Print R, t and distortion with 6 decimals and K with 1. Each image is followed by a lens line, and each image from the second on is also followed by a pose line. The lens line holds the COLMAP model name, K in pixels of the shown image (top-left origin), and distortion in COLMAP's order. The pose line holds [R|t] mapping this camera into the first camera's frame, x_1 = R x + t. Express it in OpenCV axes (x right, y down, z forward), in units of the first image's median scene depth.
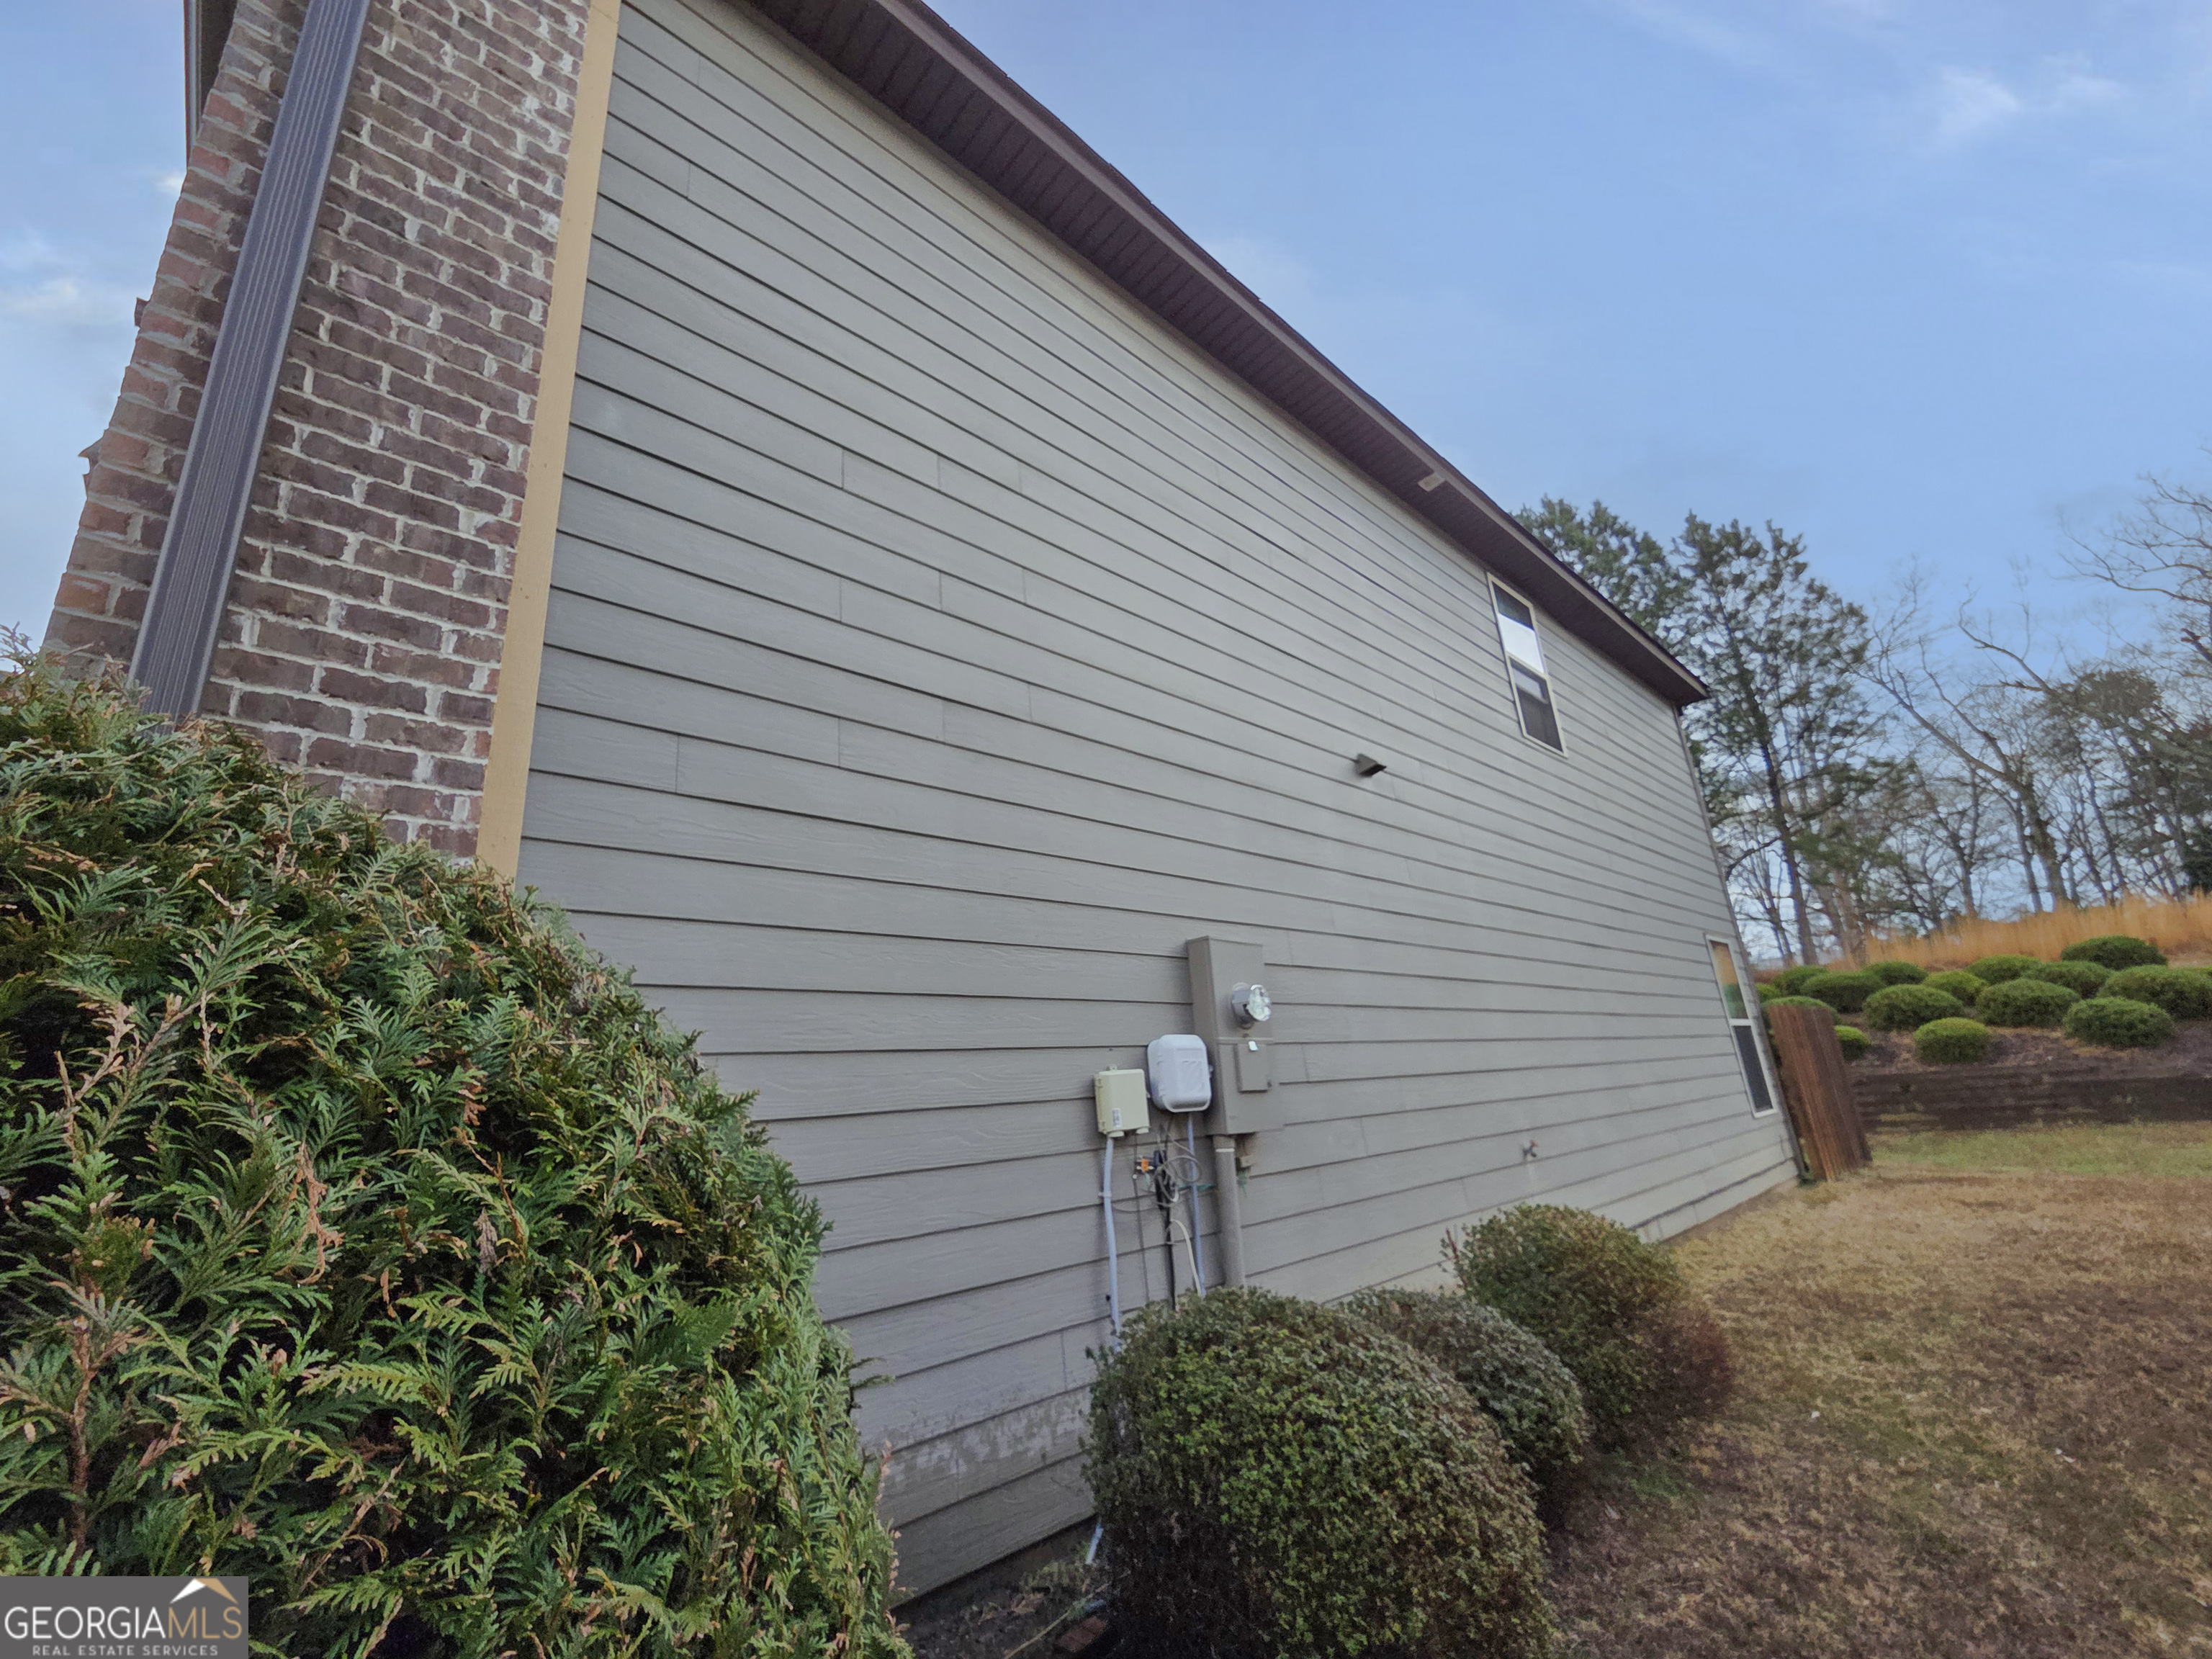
lens RADIAL K [[908.4, 0, 1105.8], [0, 908.4, 829.1], [0, 0, 1]] dist [0.002127, -0.001856]
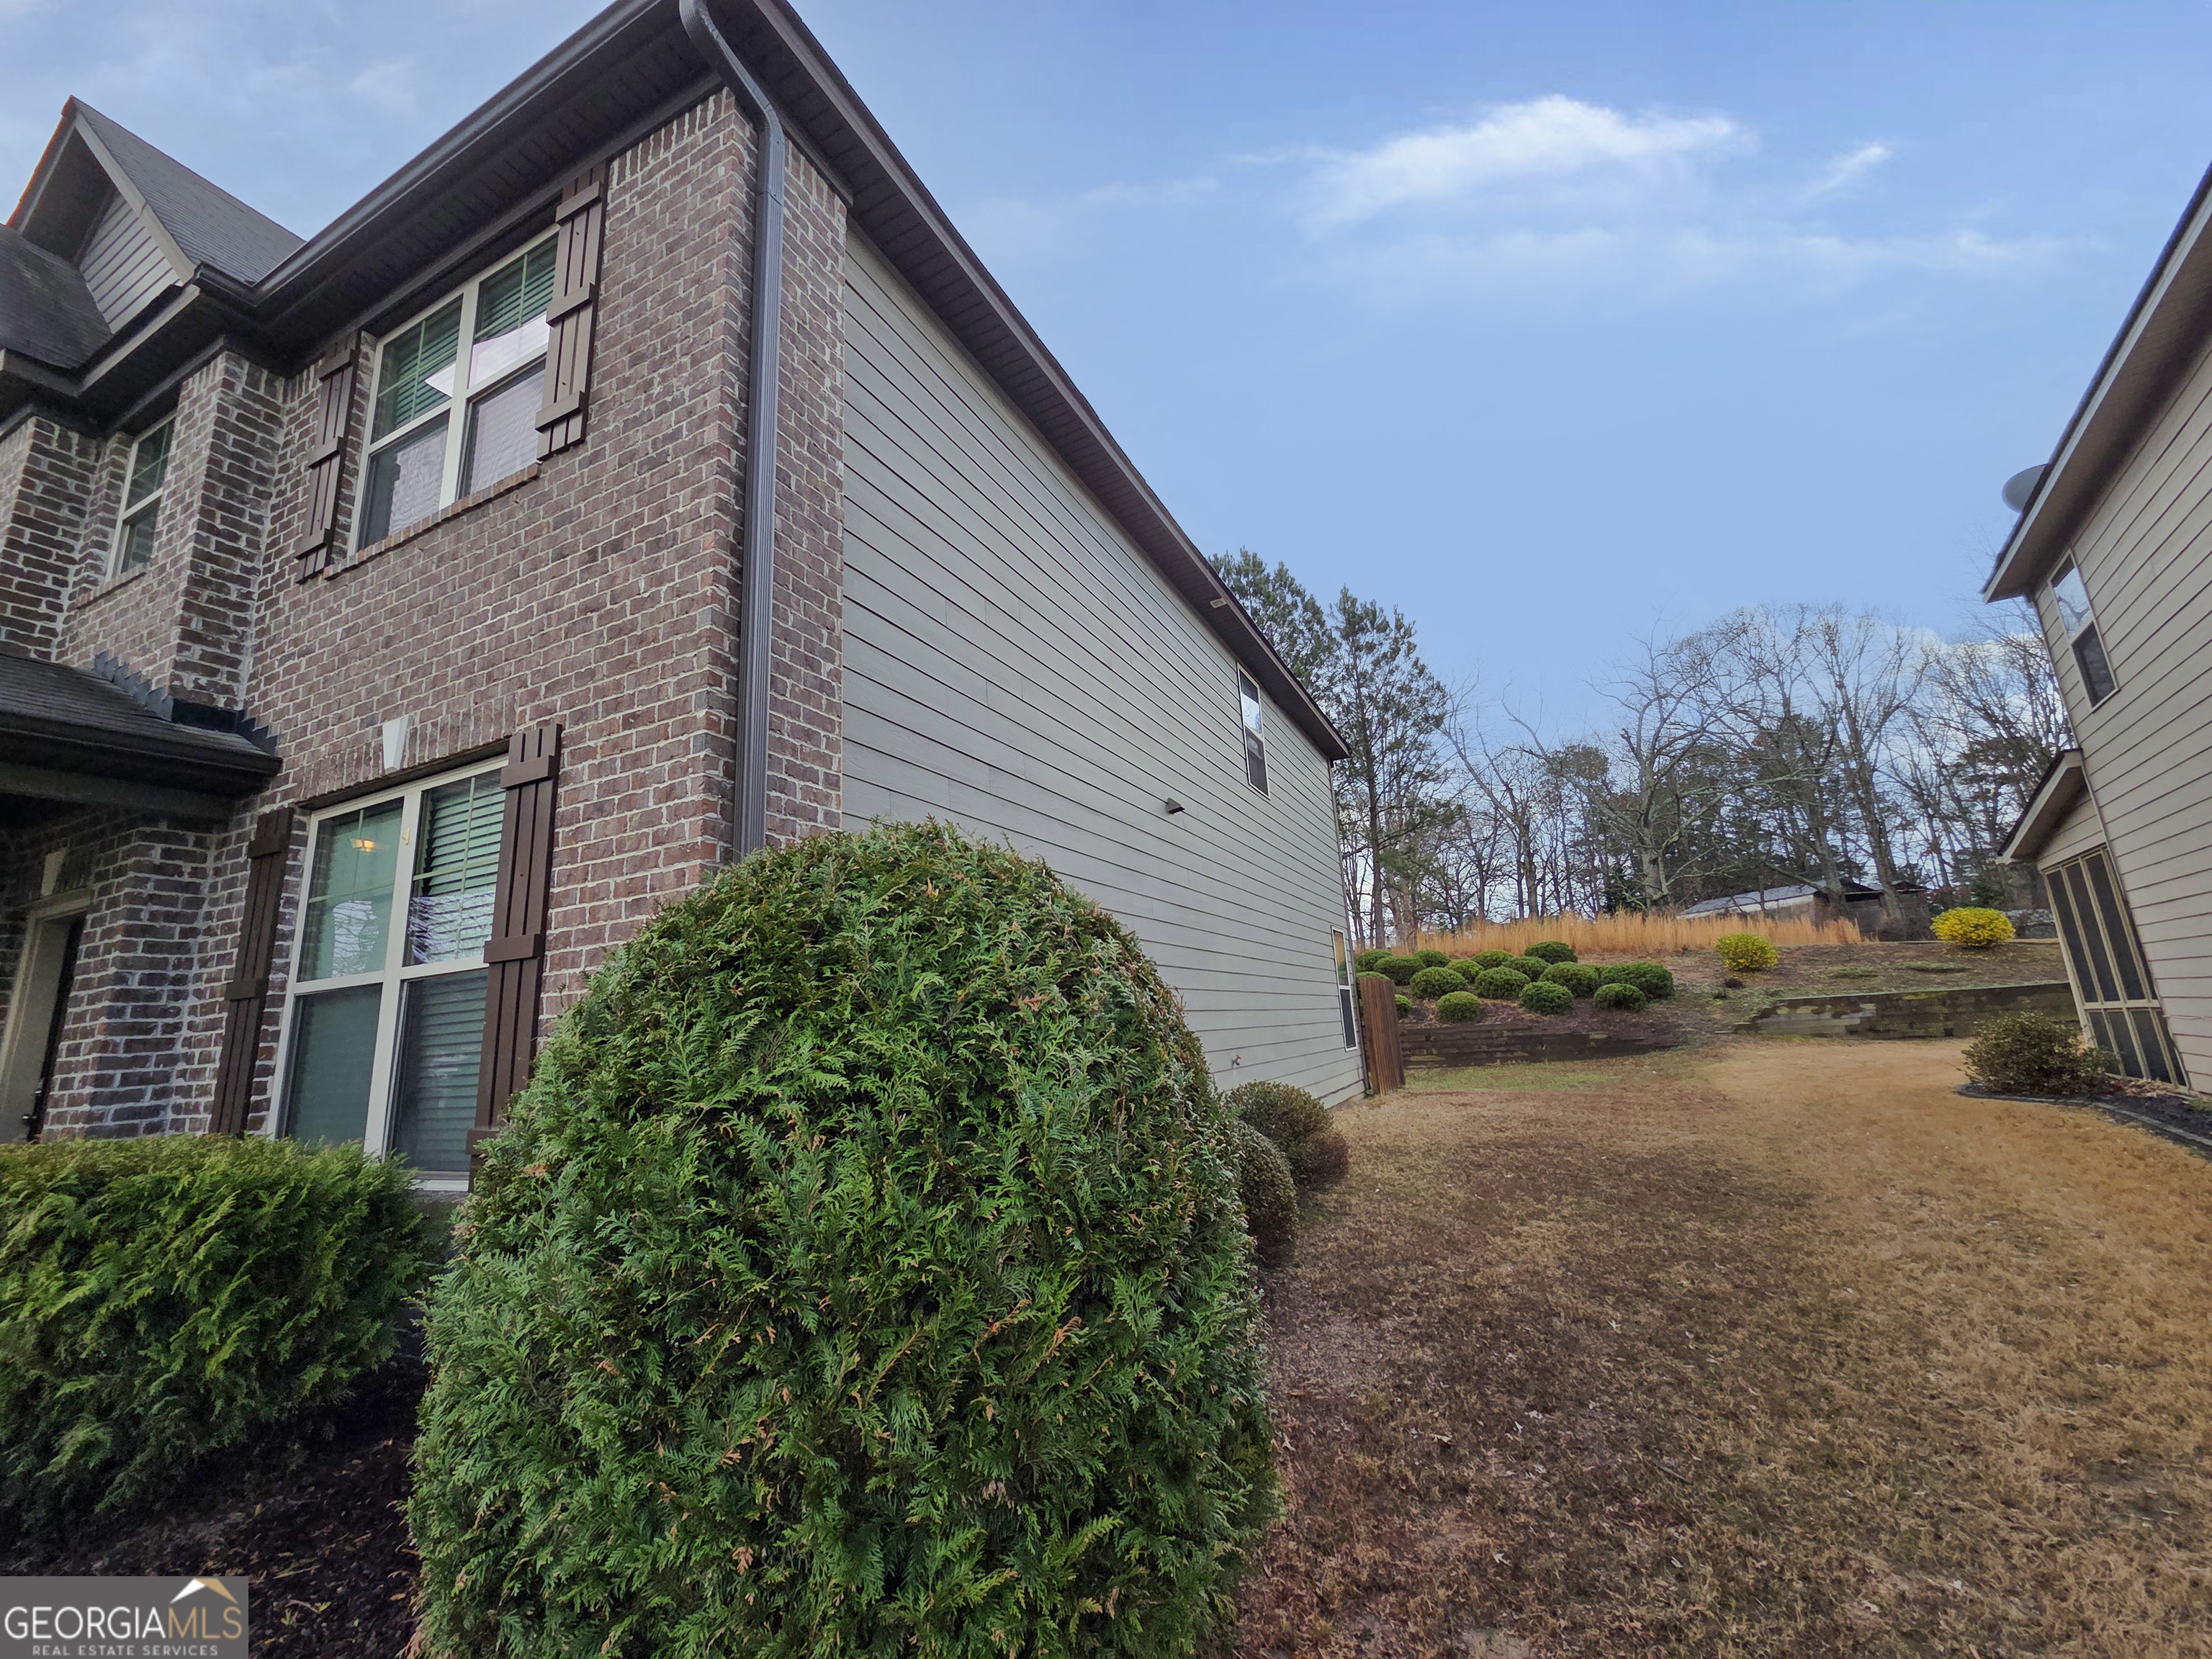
lens RADIAL K [[908.4, 0, 1102.3], [0, 908.4, 828.1], [0, 0, 1]] dist [0.002127, -0.001856]
pose [[0.931570, 0.098186, 0.350054, -0.076653], [-0.114914, 0.993001, 0.027288, -0.013956], [-0.344924, -0.065647, 0.936332, -0.082171]]
